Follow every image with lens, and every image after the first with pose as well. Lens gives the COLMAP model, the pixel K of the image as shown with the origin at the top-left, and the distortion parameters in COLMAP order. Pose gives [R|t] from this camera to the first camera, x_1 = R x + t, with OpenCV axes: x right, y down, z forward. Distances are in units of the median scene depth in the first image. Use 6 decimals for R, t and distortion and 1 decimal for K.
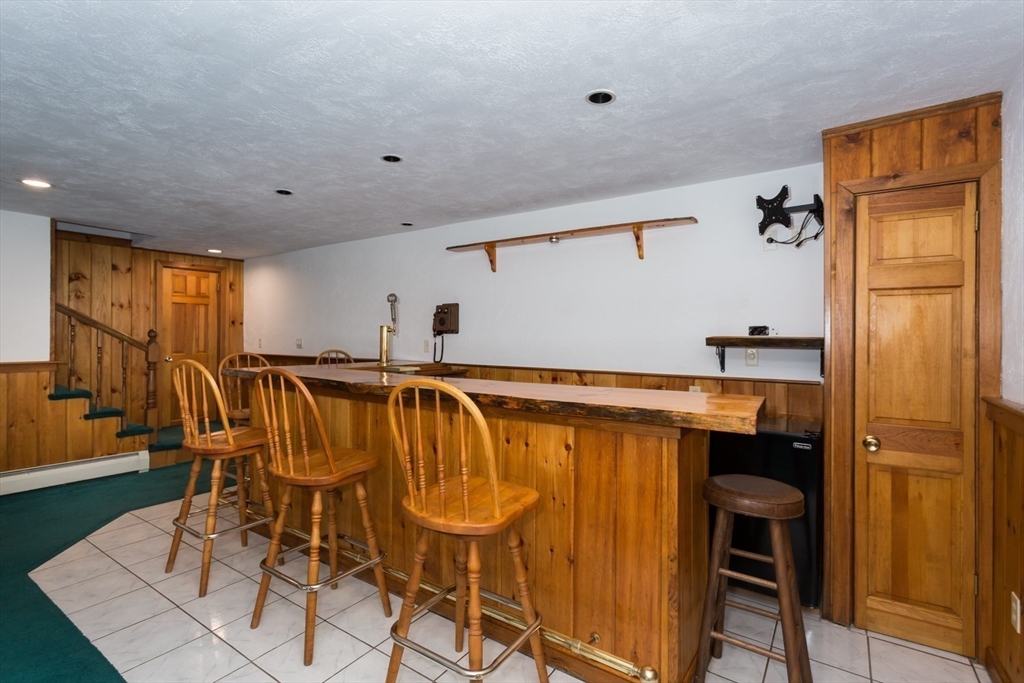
lens RADIAL K [[491.6, 0, 510.4], [0, 491.6, 339.0], [0, 0, 1]] dist [-0.001455, 0.002162]
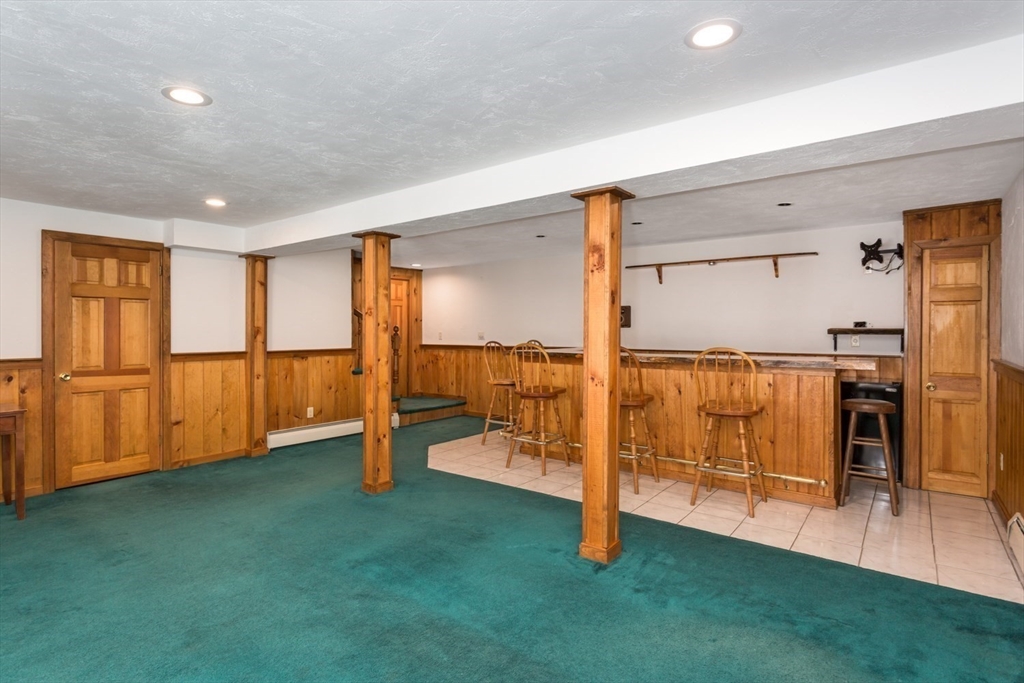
lens RADIAL K [[541.7, 0, 511.0], [0, 541.7, 338.5], [0, 0, 1]] dist [0.006485, -0.001672]
pose [[0.998921, -0.006282, -0.046014, -0.707619], [0.006824, 0.999909, 0.011633, 0.001015], [0.045937, -0.011935, 0.998873, -1.053127]]
